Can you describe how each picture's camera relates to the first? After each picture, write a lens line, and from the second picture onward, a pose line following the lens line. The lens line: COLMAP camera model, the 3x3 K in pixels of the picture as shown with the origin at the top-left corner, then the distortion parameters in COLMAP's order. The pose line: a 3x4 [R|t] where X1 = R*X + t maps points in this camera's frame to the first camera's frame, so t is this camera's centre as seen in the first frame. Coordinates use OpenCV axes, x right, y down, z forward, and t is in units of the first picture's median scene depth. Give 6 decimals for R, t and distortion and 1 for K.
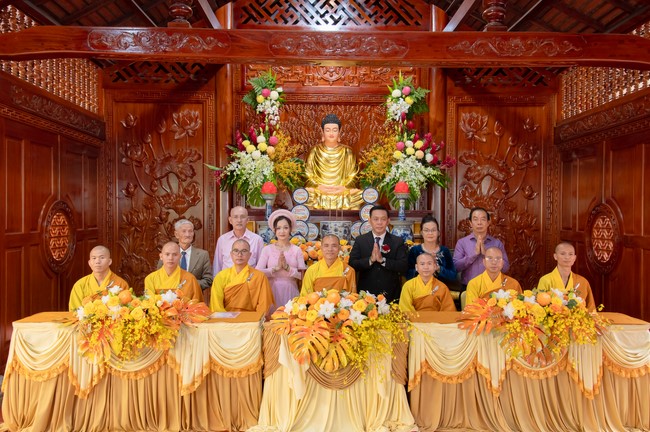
lens RADIAL K [[576.7, 0, 315.0], [0, 576.7, 228.7], [0, 0, 1]] dist [0.133417, 0.007316]
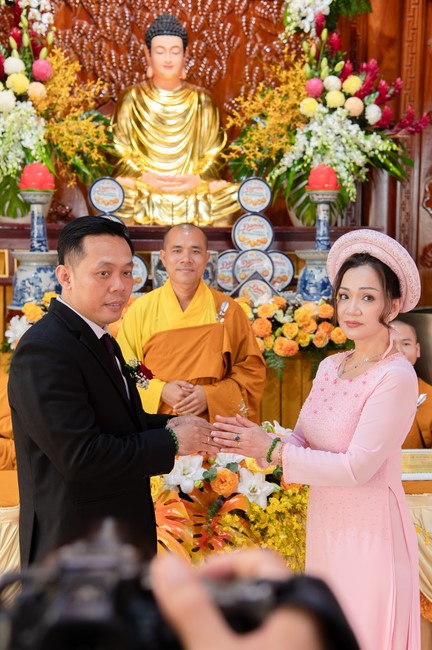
lens RADIAL K [[924.7, 0, 216.0], [0, 924.7, 354.6], [0, 0, 1]] dist [0.245696, 0.000000]
pose [[0.994778, -0.016699, 0.100688, -0.014771], [0.005381, 0.993734, 0.111644, -0.012259], [-0.101921, -0.110520, 0.988634, 0.219079]]
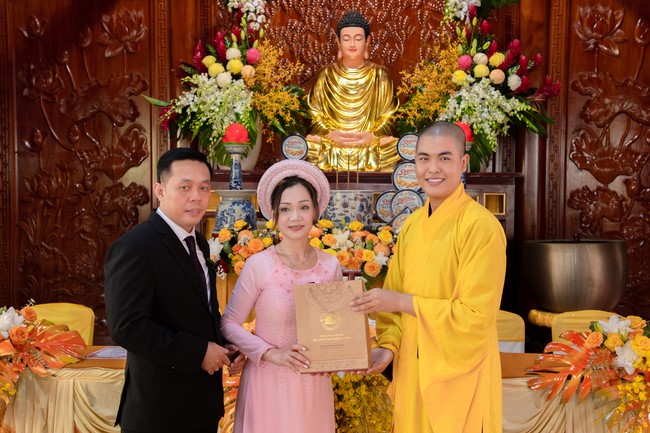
lens RADIAL K [[780.9, 0, 335.2], [0, 780.9, 247.1], [0, 0, 1]] dist [0.171741, 0.000000]
pose [[0.996805, 0.006925, -0.079576, 0.080909], [-0.002736, 0.998610, 0.052628, 0.003487], [0.079830, -0.052243, 0.995439, 0.174443]]
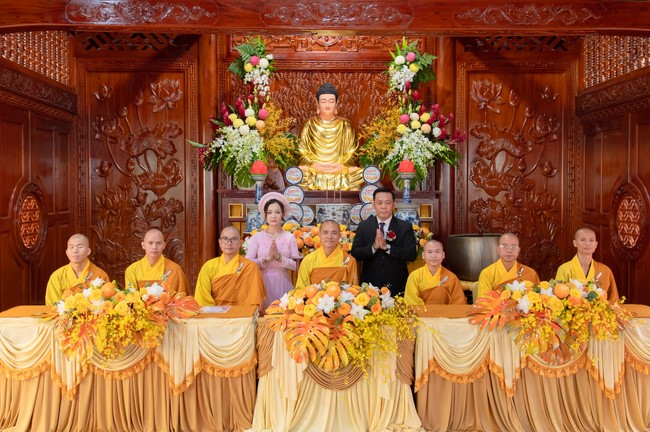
lens RADIAL K [[666.7, 0, 299.3], [0, 666.7, 209.0], [0, 0, 1]] dist [0.099927, 0.000000]
pose [[0.999958, -0.004871, -0.007722, -0.008382], [0.004931, 0.999959, 0.007657, -0.012099], [0.007685, -0.007695, 0.999941, -0.038898]]
